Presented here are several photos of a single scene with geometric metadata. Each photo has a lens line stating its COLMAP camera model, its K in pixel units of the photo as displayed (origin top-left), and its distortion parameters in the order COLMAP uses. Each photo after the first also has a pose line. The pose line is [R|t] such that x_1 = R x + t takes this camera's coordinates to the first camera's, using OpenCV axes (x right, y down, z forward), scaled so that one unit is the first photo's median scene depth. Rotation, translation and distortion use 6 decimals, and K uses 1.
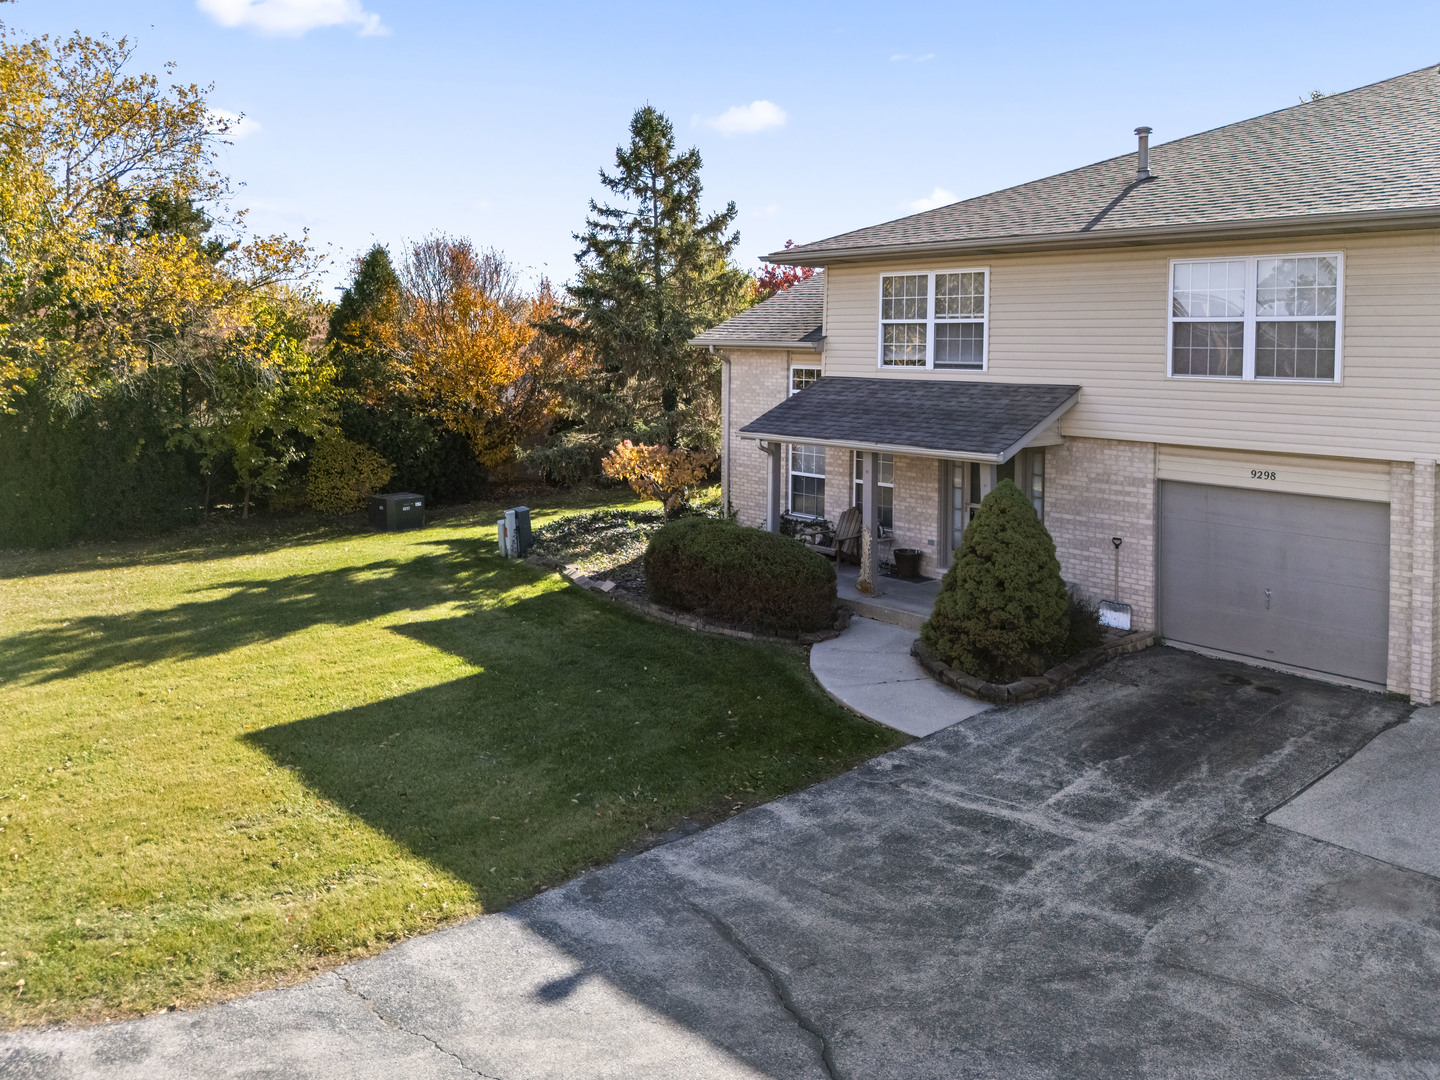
lens RADIAL K [[1116.4, 0, 694.3], [0, 1116.4, 358.3], [0, 0, 1]] dist [0.013992, -0.002392]
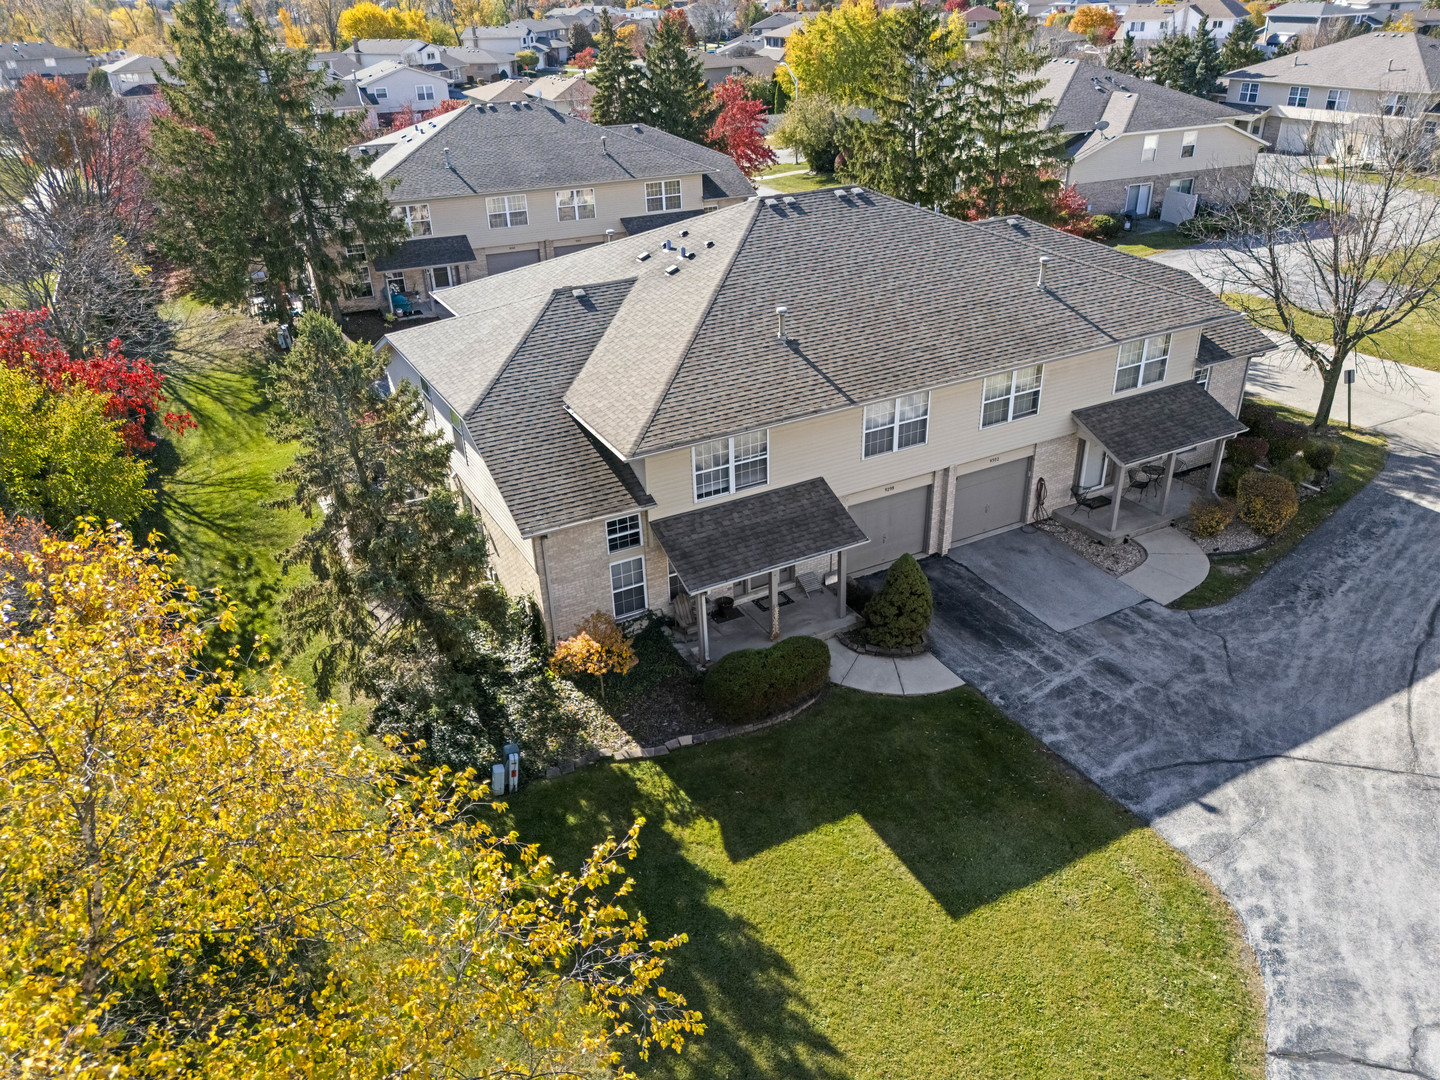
lens RADIAL K [[1054.8, 0, 712.2], [0, 1054.8, 536.2], [0, 0, 1]] dist [0.040050, -0.031397]
pose [[0.251544, -0.475251, 0.843126, -1.203023], [0.043462, 0.875805, 0.480705, -0.732320], [-0.966869, -0.084275, 0.240959, 0.778548]]
